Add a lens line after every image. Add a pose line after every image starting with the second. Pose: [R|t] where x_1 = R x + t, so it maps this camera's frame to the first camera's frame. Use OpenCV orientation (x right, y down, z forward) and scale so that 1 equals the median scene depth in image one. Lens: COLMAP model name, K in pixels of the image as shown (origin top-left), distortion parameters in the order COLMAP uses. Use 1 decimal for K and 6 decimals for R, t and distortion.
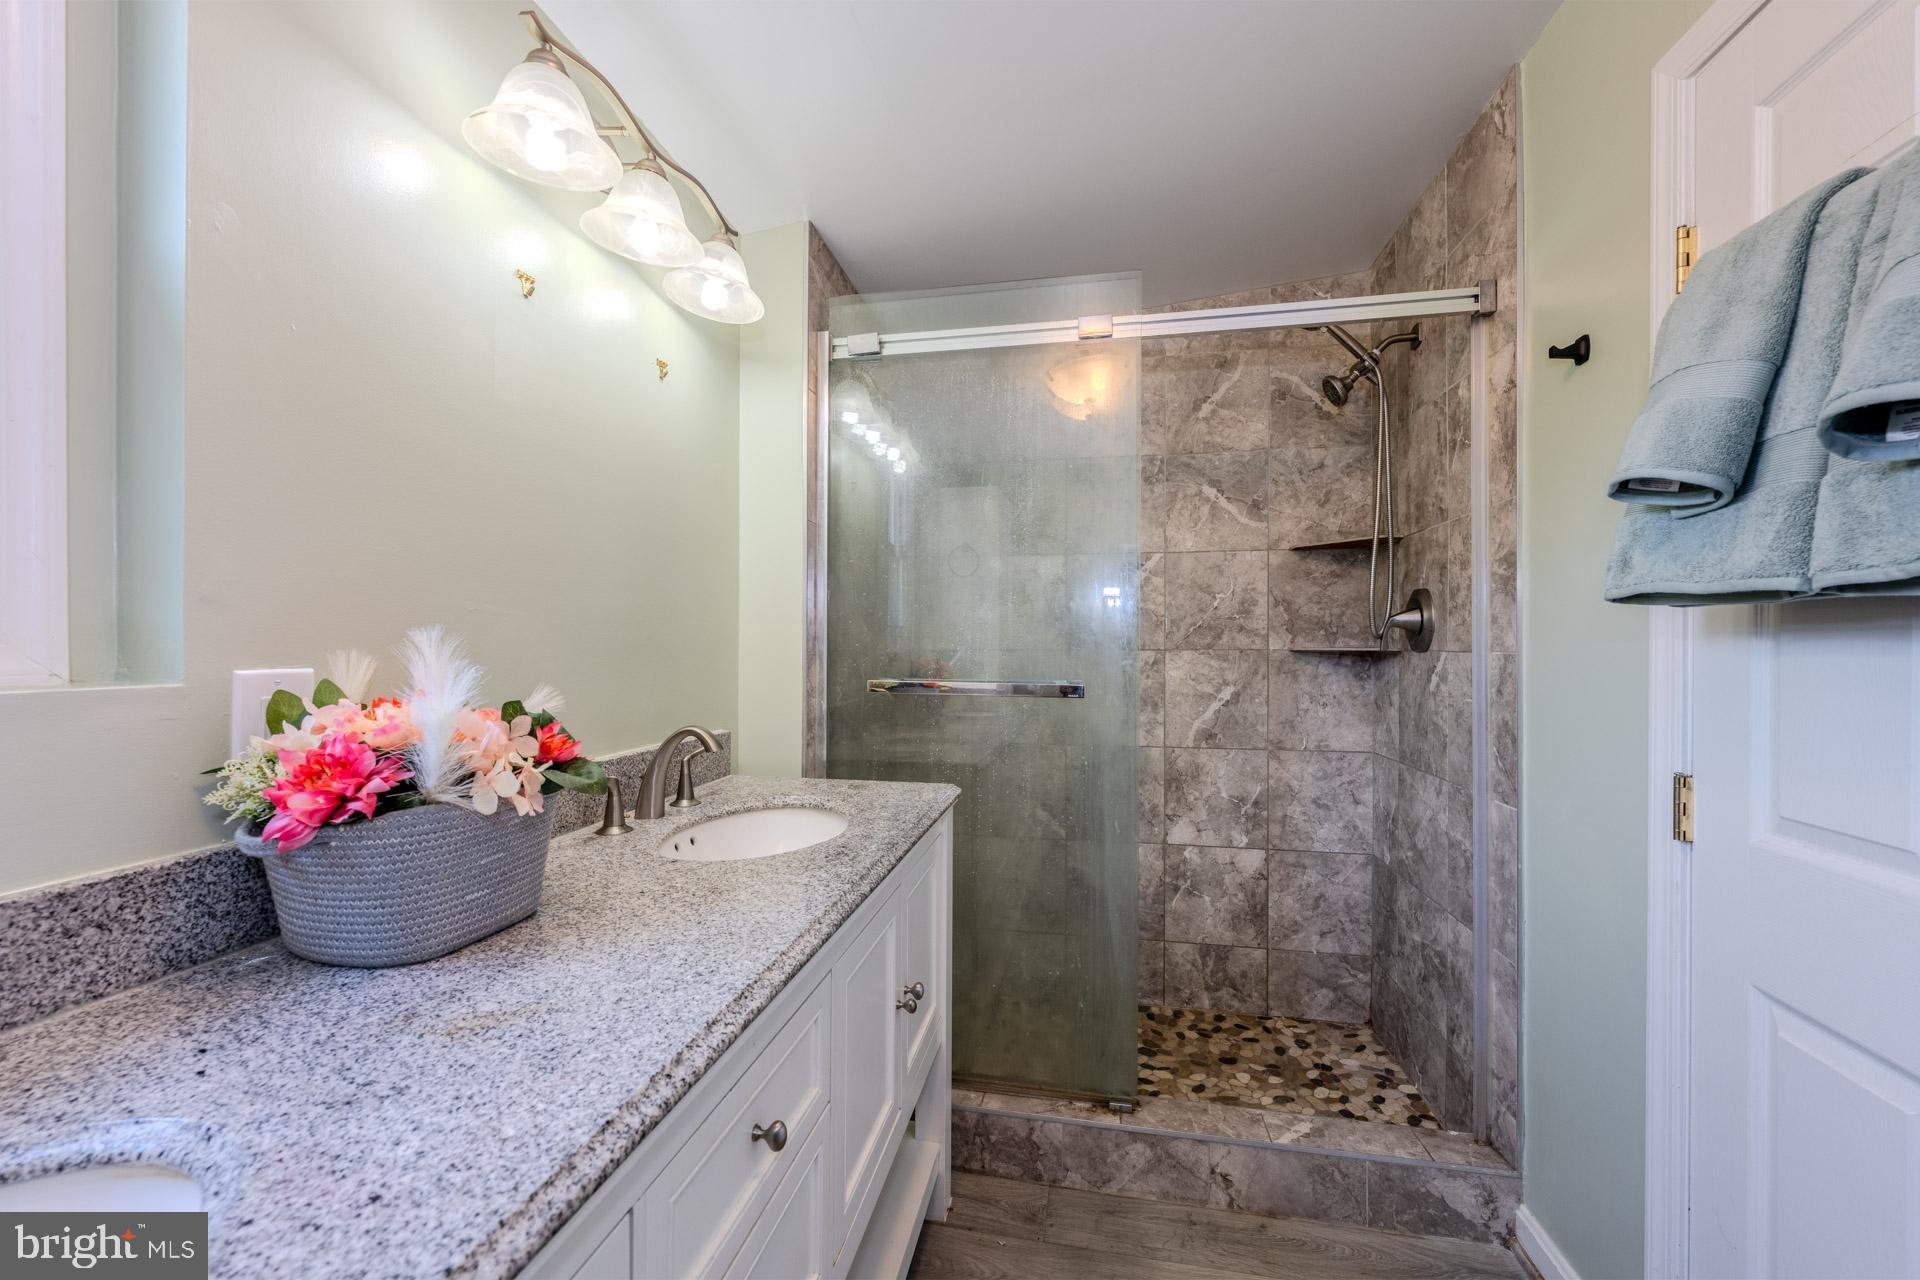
lens RADIAL K [[758.1, 0, 961.1], [0, 758.1, 649.8], [0, 0, 1]] dist [-0.001449, 0.000266]
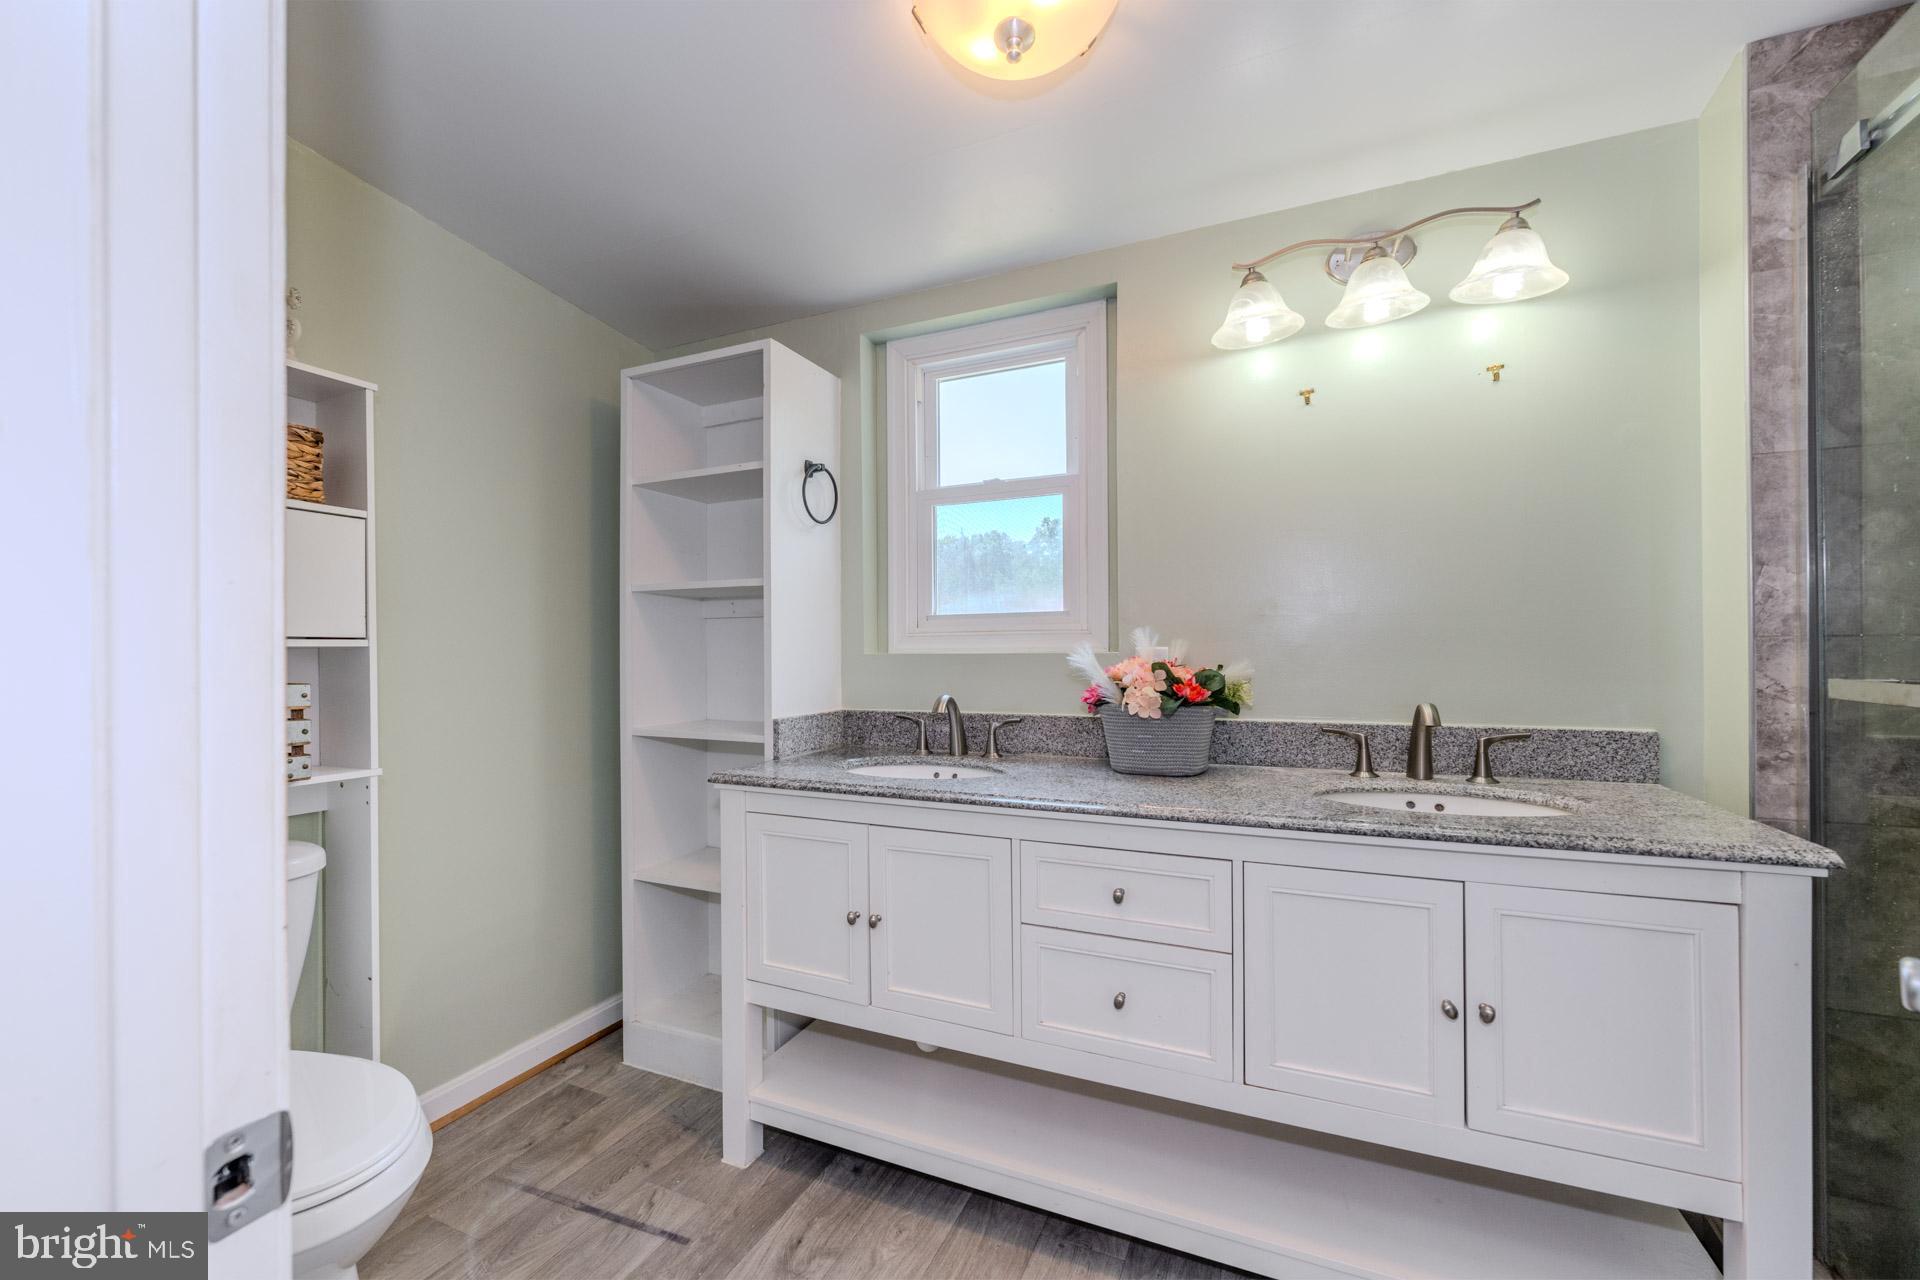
lens RADIAL K [[758.1, 0, 963.7], [0, 758.1, 639.9], [0, 0, 1]] dist [-0.001449, 0.000266]
pose [[-0.223059, 0.000438, -0.974805, 0.866759], [0.010953, 0.999938, -0.002057, -0.000649], [0.974743, -0.011136, -0.223050, 0.546256]]
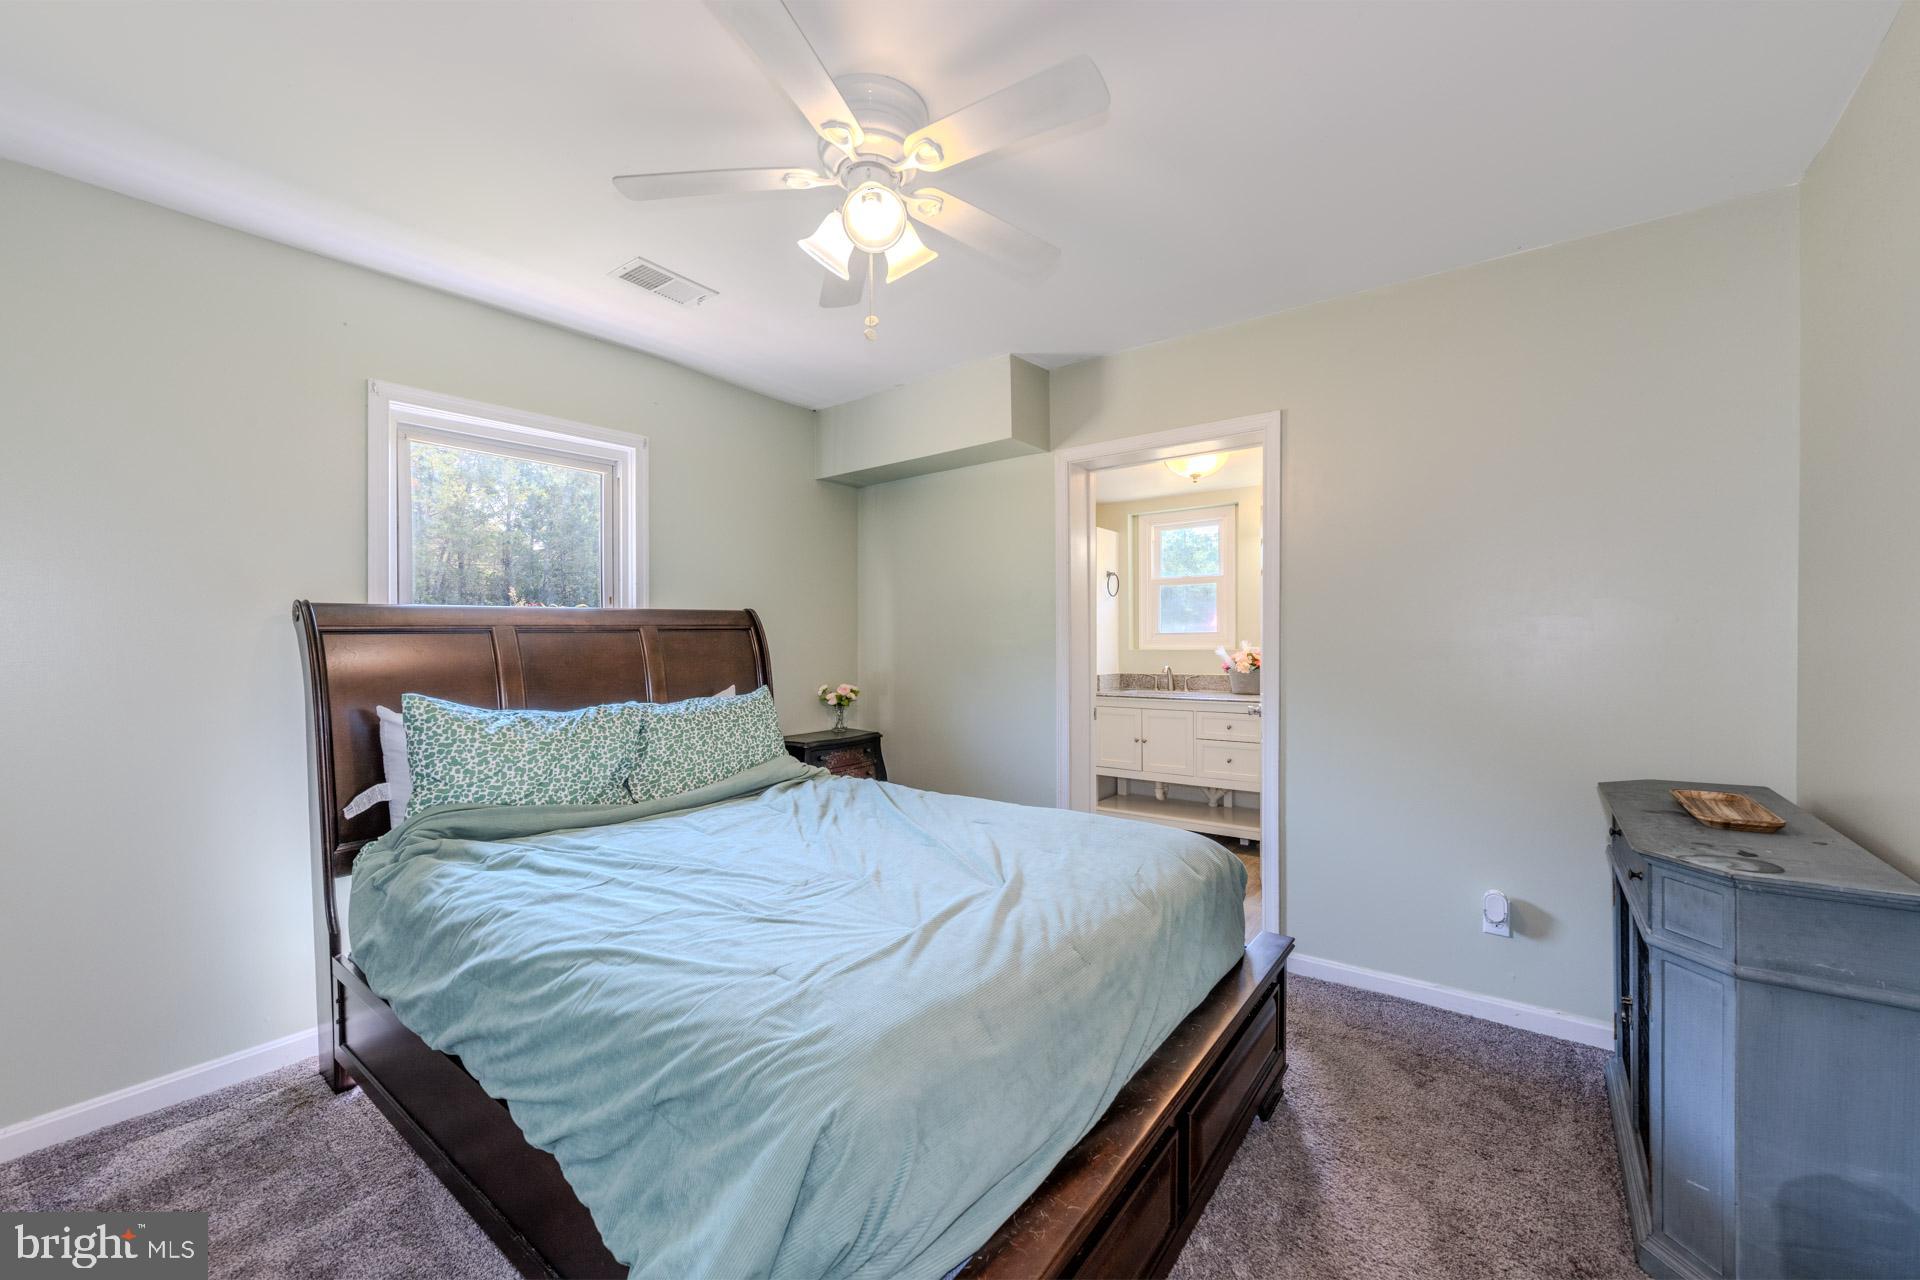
lens RADIAL K [[758.1, 0, 961.4], [0, 758.1, 640.3], [0, 0, 1]] dist [-0.001449, 0.000266]
pose [[-0.441441, 0.006745, -0.897265, 3.120755], [0.007298, 0.999966, 0.003927, -0.042700], [0.897260, -0.004815, -0.441475, 0.905593]]
